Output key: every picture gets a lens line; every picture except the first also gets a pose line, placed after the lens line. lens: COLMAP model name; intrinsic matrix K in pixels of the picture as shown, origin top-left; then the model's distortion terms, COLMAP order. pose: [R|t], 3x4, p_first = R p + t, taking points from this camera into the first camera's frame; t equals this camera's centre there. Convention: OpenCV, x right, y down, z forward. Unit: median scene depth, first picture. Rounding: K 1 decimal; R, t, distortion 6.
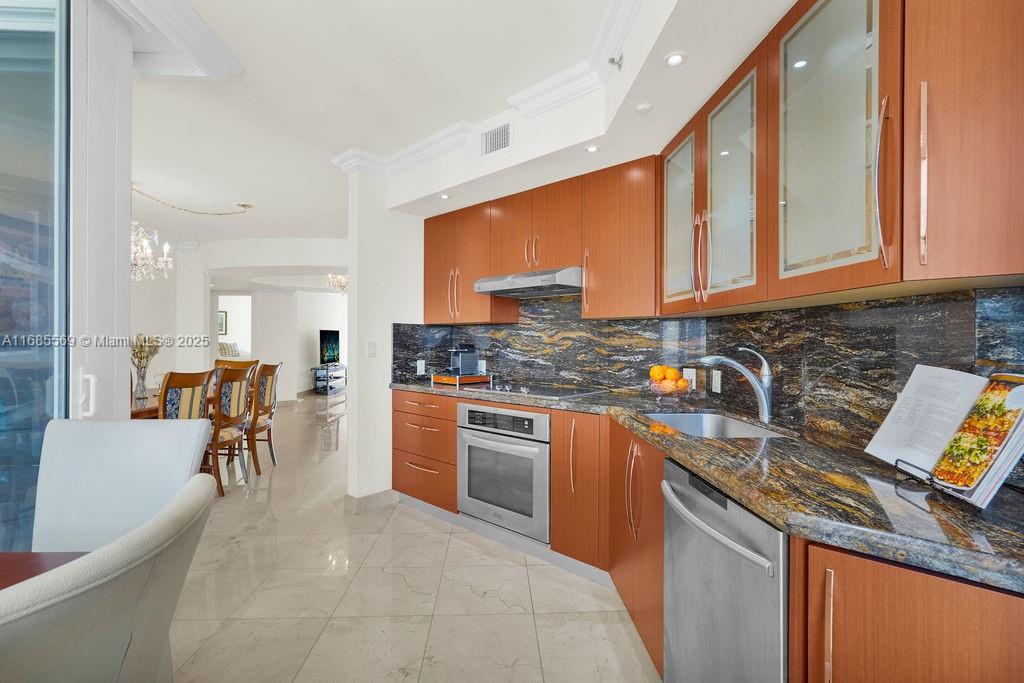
lens RADIAL K [[454.5, 0, 516.9], [0, 454.5, 341.9], [0, 0, 1]] dist [-0.015494, 0.000144]
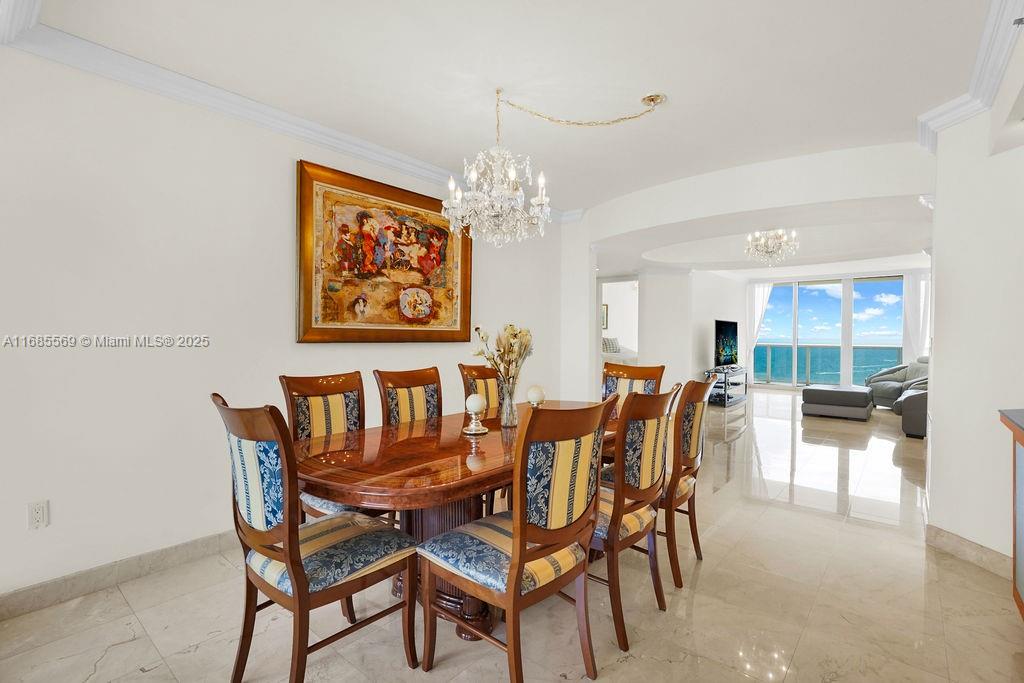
lens RADIAL K [[454.5, 0, 519.7], [0, 454.5, 345.3], [0, 0, 1]] dist [-0.015494, 0.000144]
pose [[0.730702, 0.013650, -0.682560, -0.331584], [-0.000920, 0.999819, 0.019010, -0.000221], [0.682696, -0.013263, 0.730582, 0.462611]]
